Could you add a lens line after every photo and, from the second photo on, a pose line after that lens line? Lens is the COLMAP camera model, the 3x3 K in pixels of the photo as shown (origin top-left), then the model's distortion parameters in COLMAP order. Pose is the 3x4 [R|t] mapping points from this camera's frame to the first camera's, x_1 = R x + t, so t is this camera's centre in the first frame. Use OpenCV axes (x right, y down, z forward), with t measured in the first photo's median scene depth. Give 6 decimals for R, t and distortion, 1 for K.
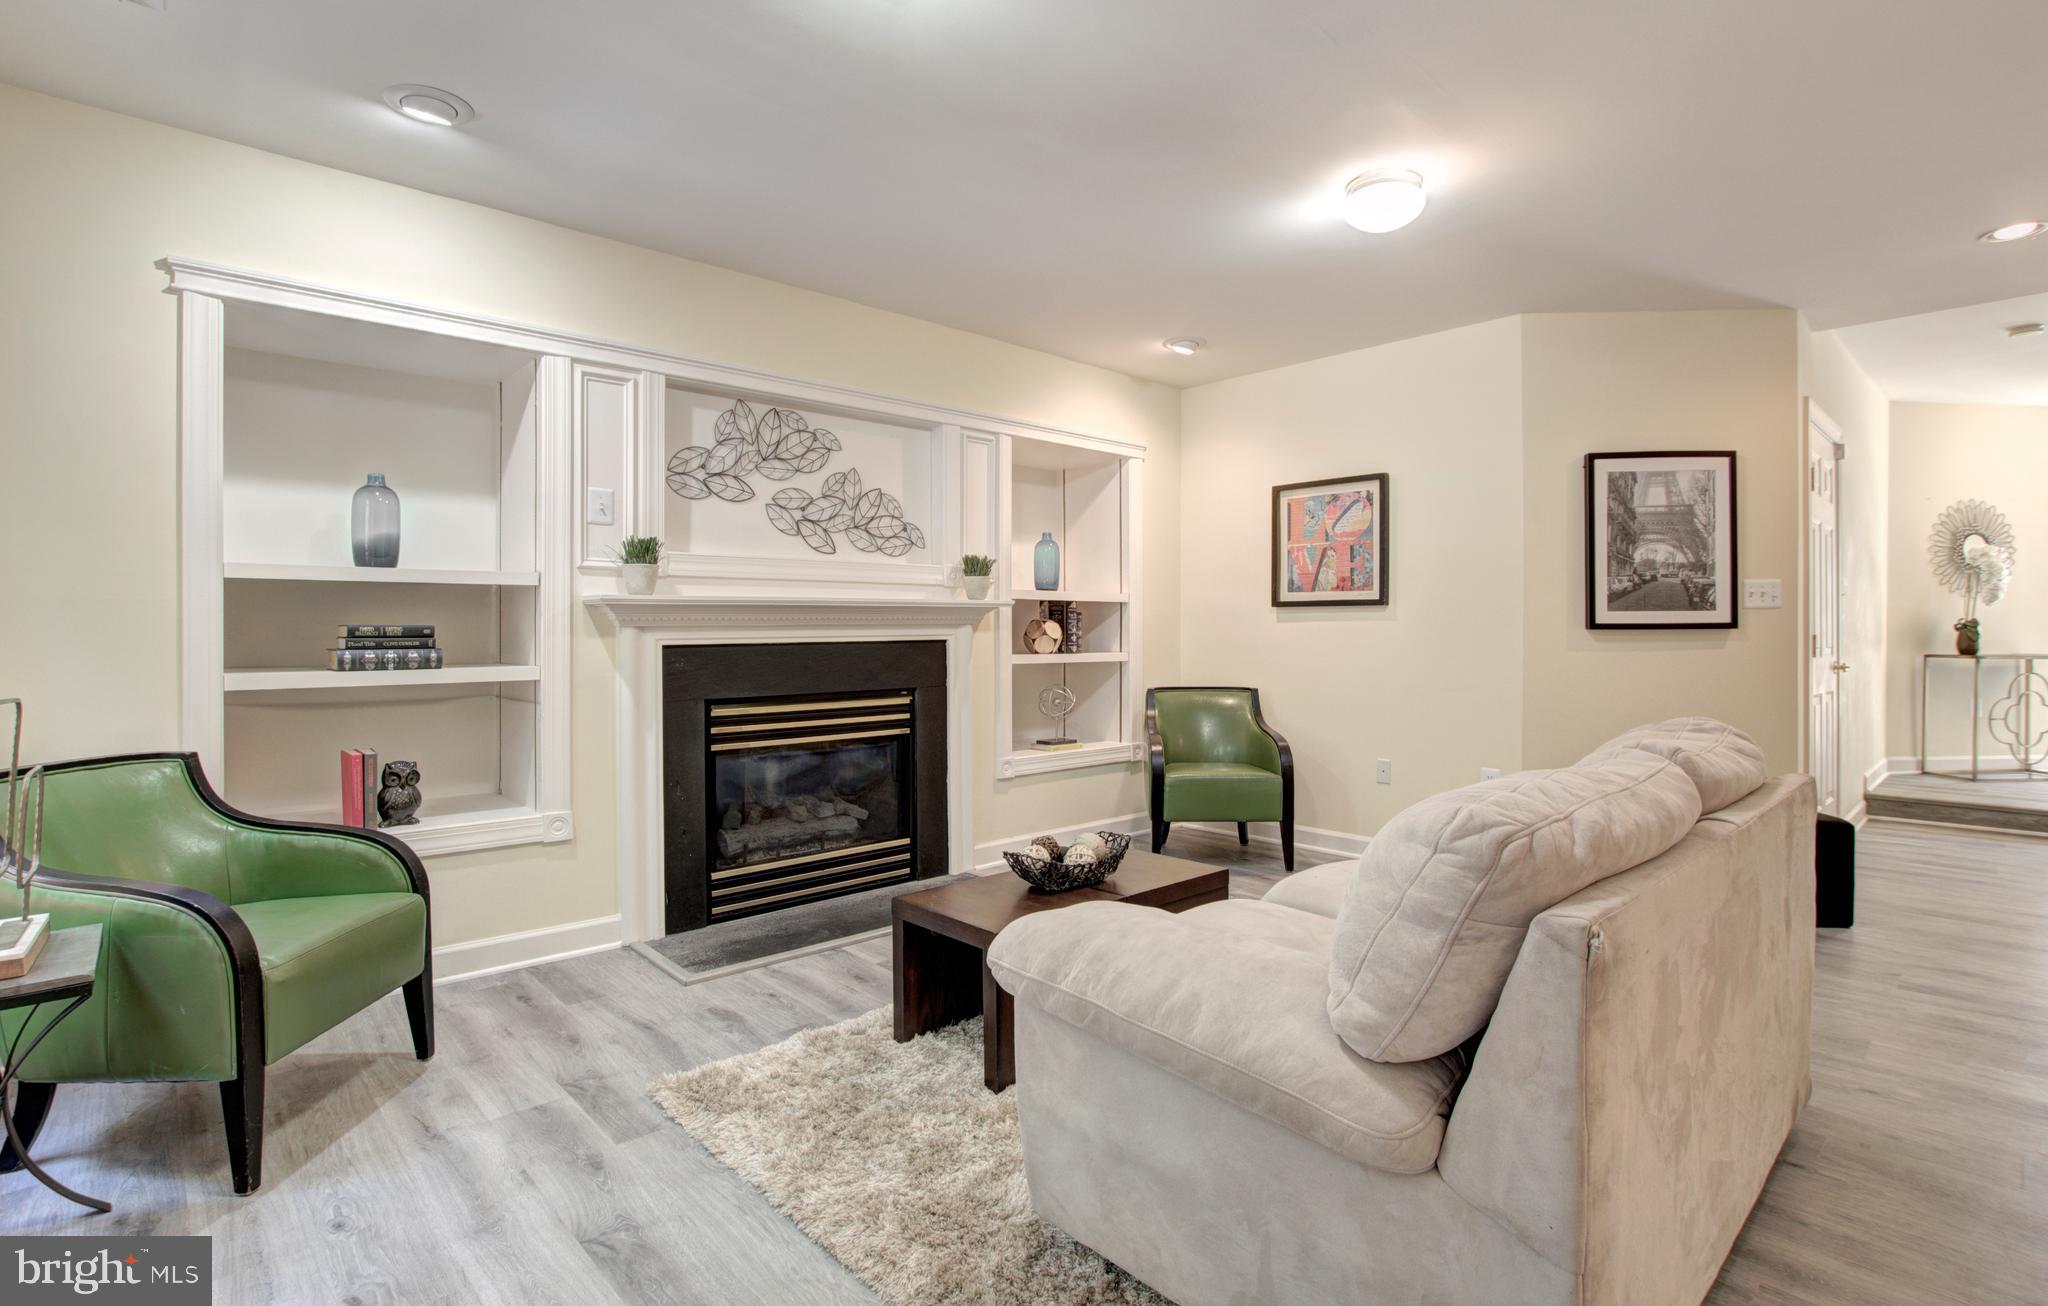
lens RADIAL K [[992.4, 0, 1033.6], [0, 992.4, 626.2], [0, 0, 1]] dist [-0.005986, -0.000793]
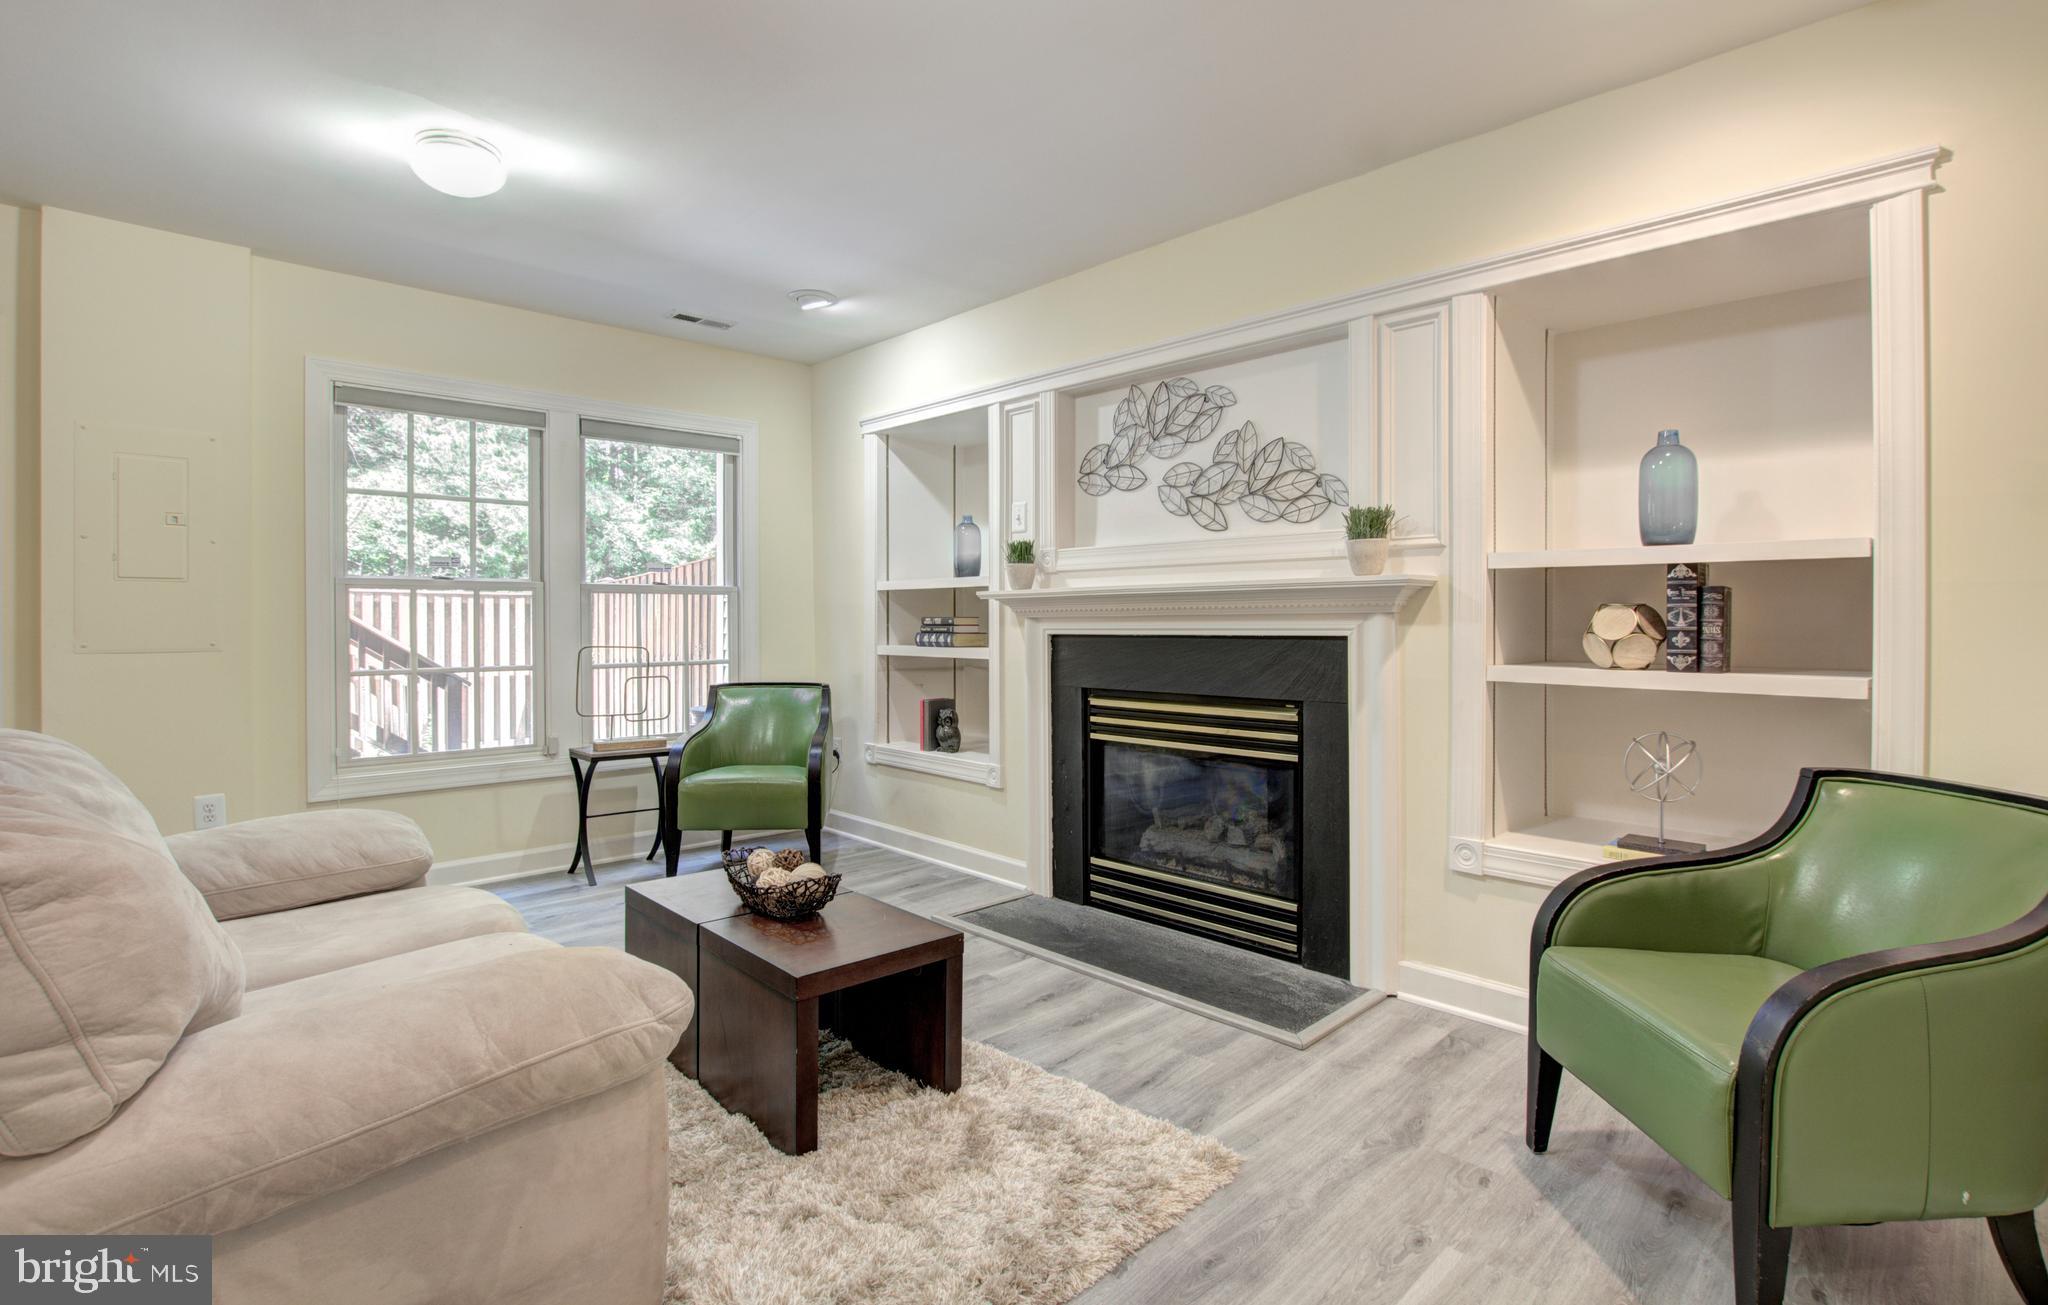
lens RADIAL K [[992.4, 0, 1033.6], [0, 992.4, 625.7], [0, 0, 1]] dist [-0.005986, -0.000793]
pose [[0.024423, 0.004483, -0.999692, 0.647153], [0.001635, 0.999988, 0.004524, 0.003289], [0.999700, -0.001745, 0.024415, 0.840760]]
